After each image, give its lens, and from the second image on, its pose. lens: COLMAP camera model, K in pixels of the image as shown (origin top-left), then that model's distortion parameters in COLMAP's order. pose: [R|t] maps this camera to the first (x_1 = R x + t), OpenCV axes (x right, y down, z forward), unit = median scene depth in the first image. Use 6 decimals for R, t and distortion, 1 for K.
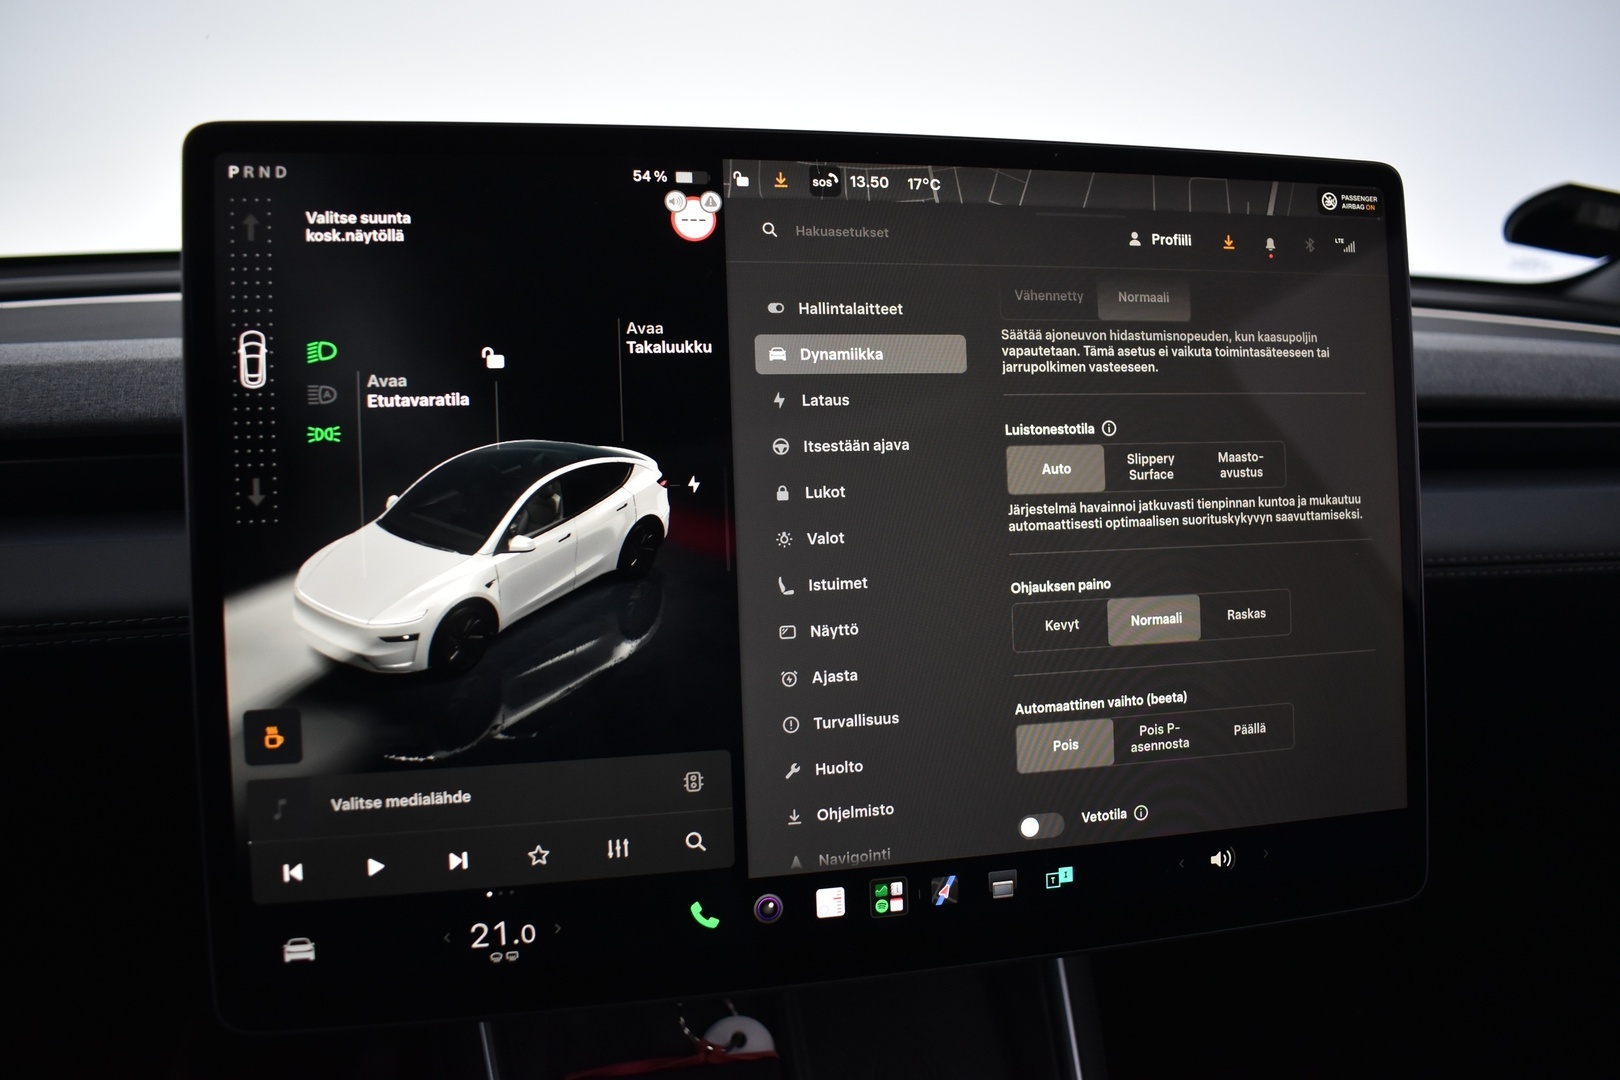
lens RADIAL K [[1248.2, 0, 810.4], [0, 1248.2, 539.7], [0, 0, 1]] dist [-0.090286, -0.002664]
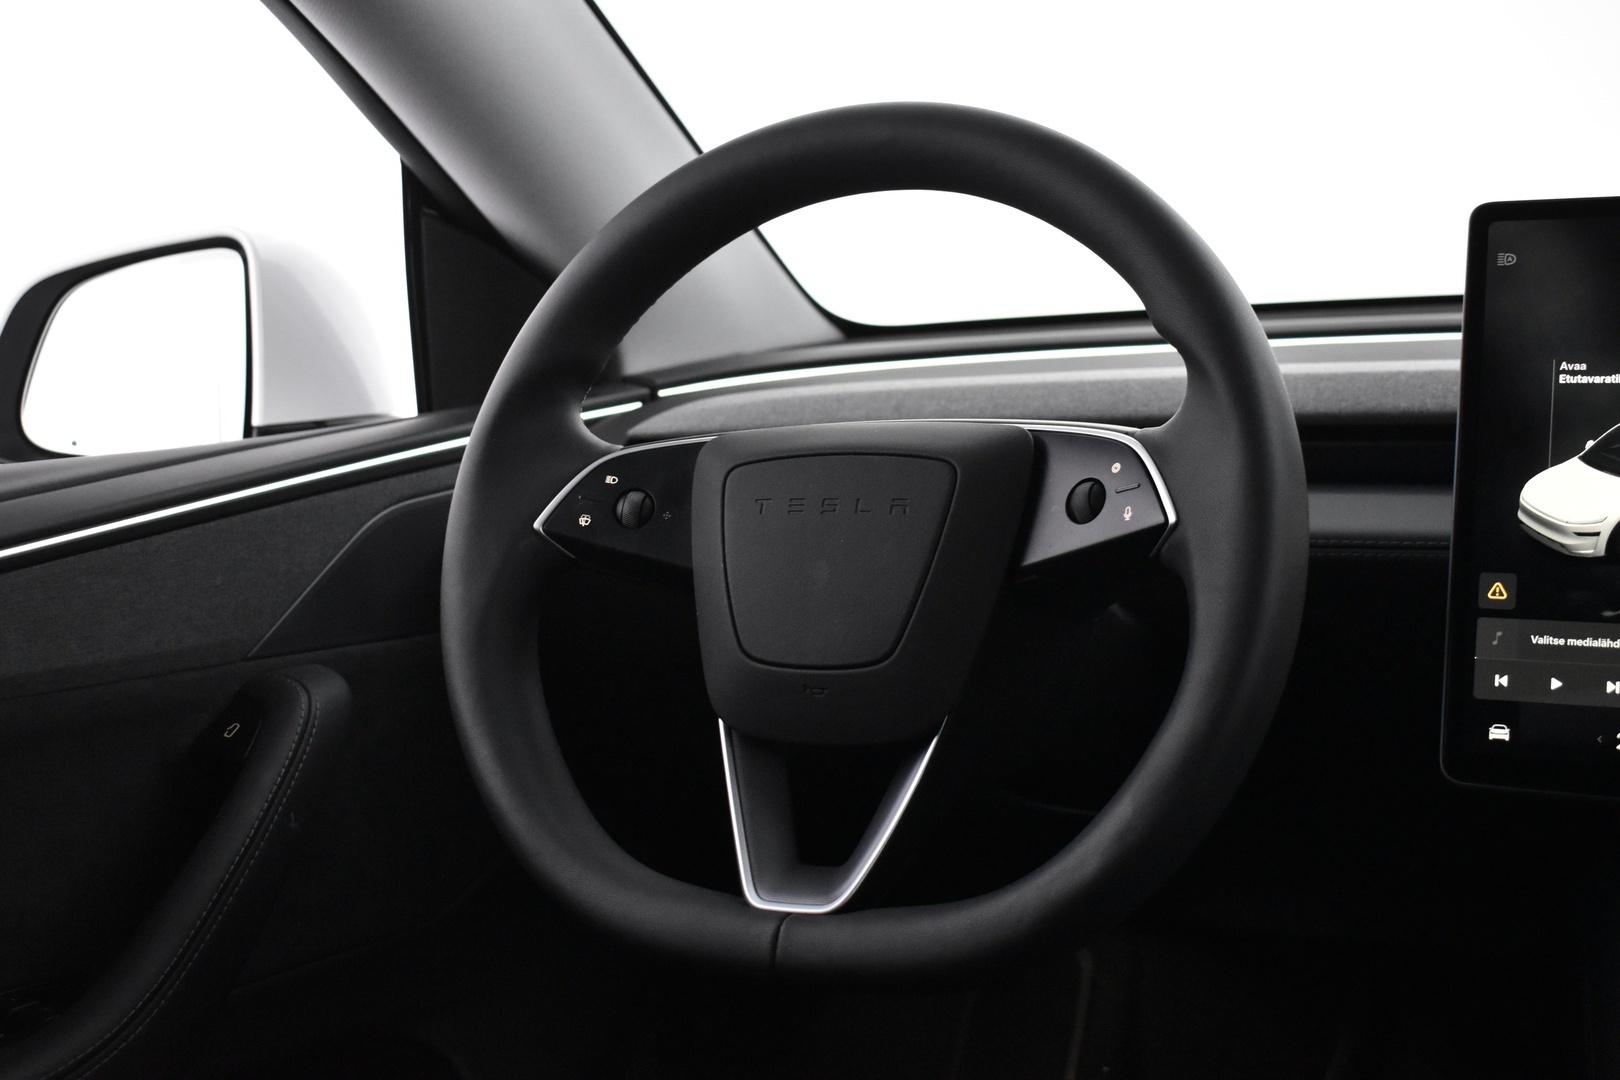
lens RADIAL K [[2022.5, 0, 825.5], [0, 2022.5, 534.8], [0, 0, 1]] dist [-0.061972, 0.000000]
pose [[0.766835, 0.037731, -0.640734, 0.497582], [-0.116979, 0.989767, -0.081717, 0.371689], [0.631094, 0.137616, 0.763401, -1.385991]]
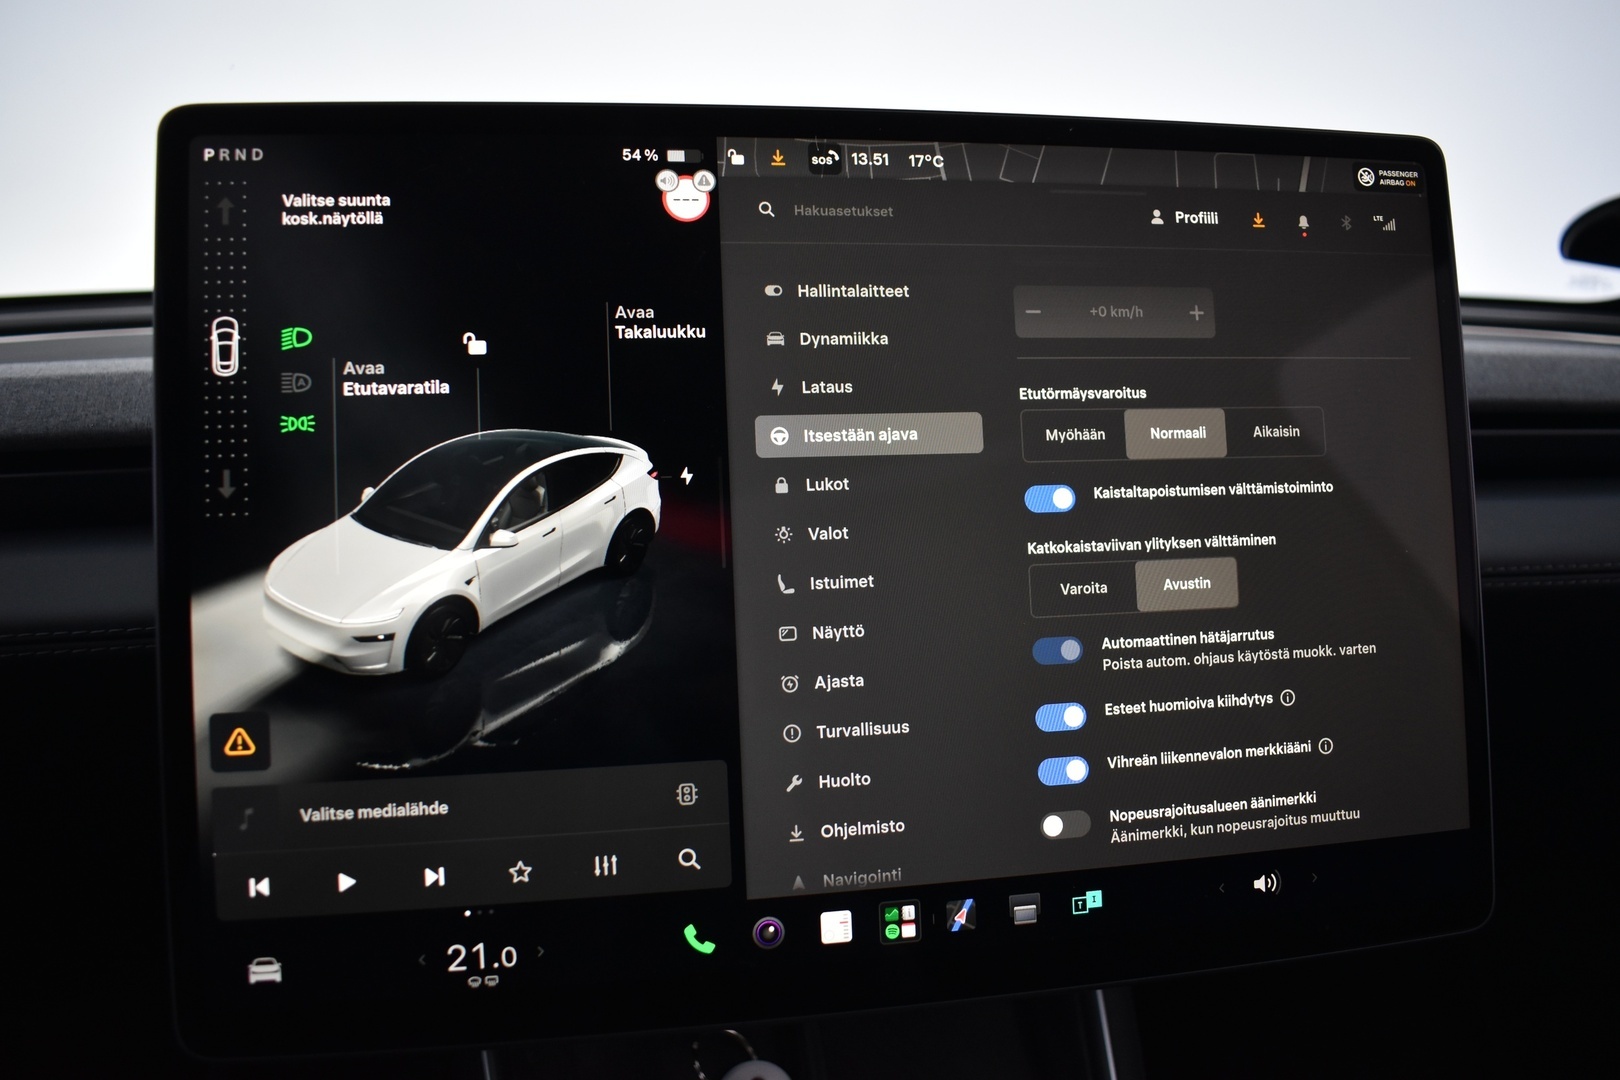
lens RADIAL K [[1248.2, 0, 810.5], [0, 1248.2, 539.8], [0, 0, 1]] dist [-0.090286, -0.002664]
pose [[0.998970, -0.008644, -0.044534, 0.041796], [0.006586, 0.998913, -0.046147, 0.048150], [0.044885, 0.045806, 0.997941, 0.066385]]
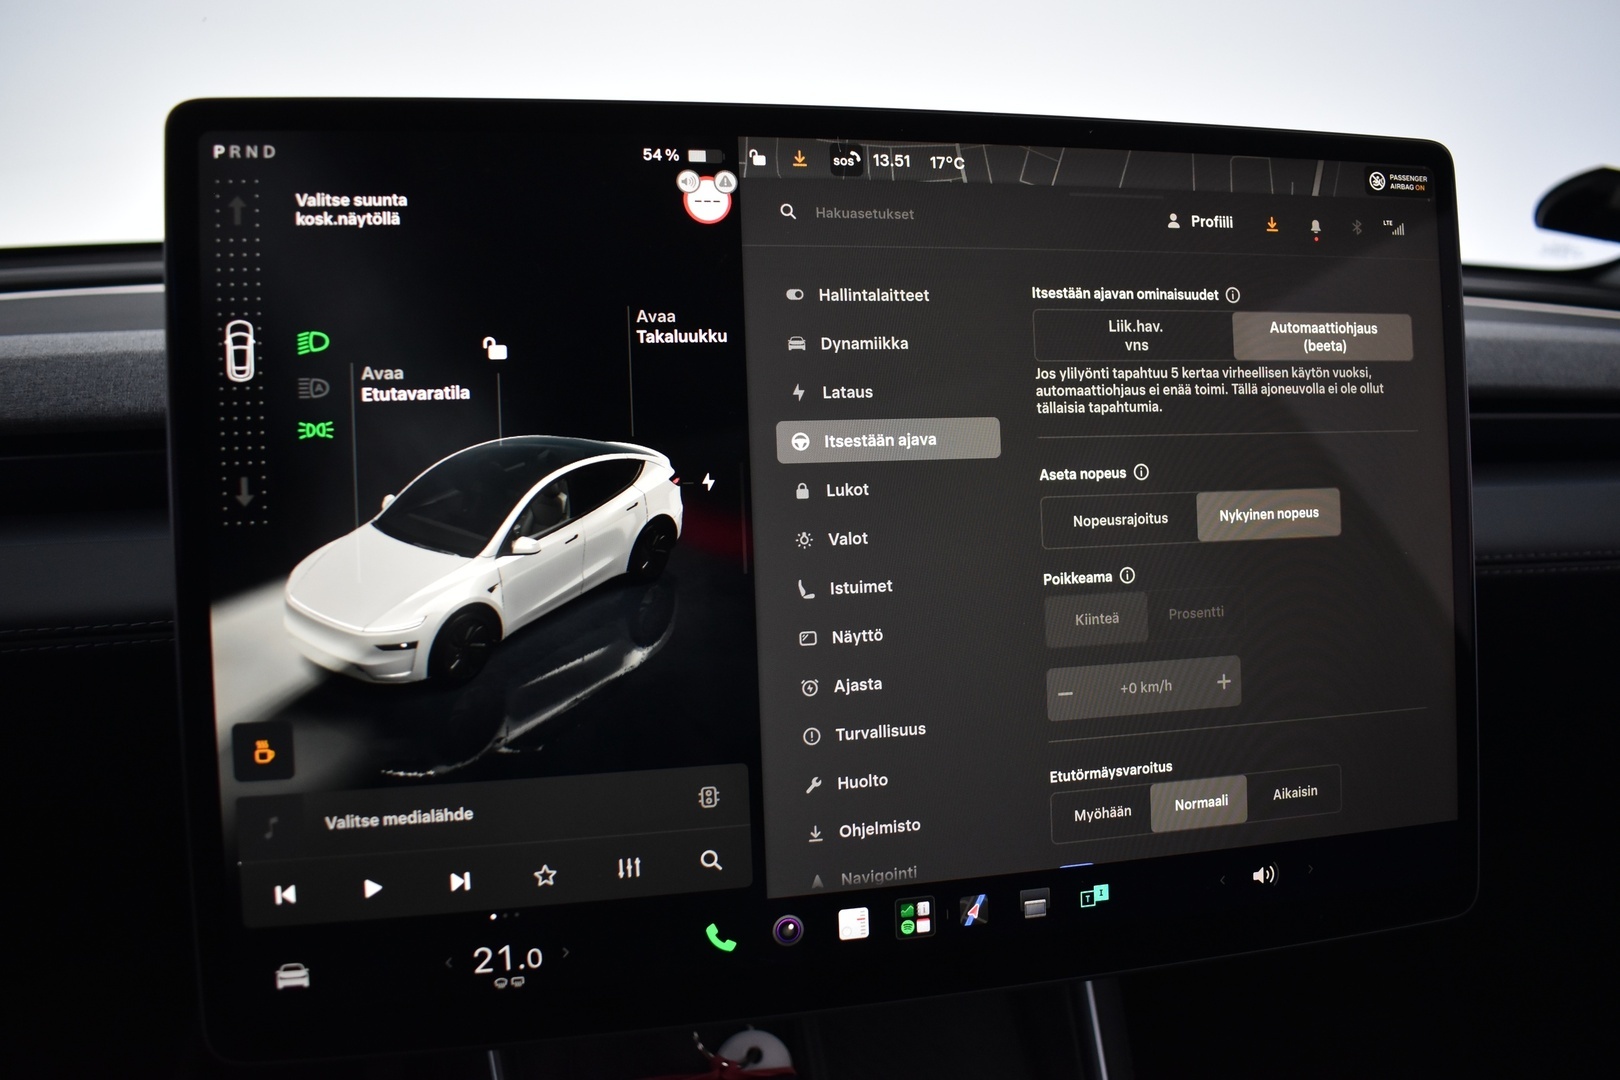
lens RADIAL K [[1248.2, 0, 810.3], [0, 1248.2, 539.0], [0, 0, 1]] dist [-0.090286, -0.002664]
pose [[0.999966, -0.001867, -0.008020, -0.009042], [0.001921, 0.999976, 0.006729, -0.007548], [0.008007, -0.006744, 0.999945, 0.058030]]
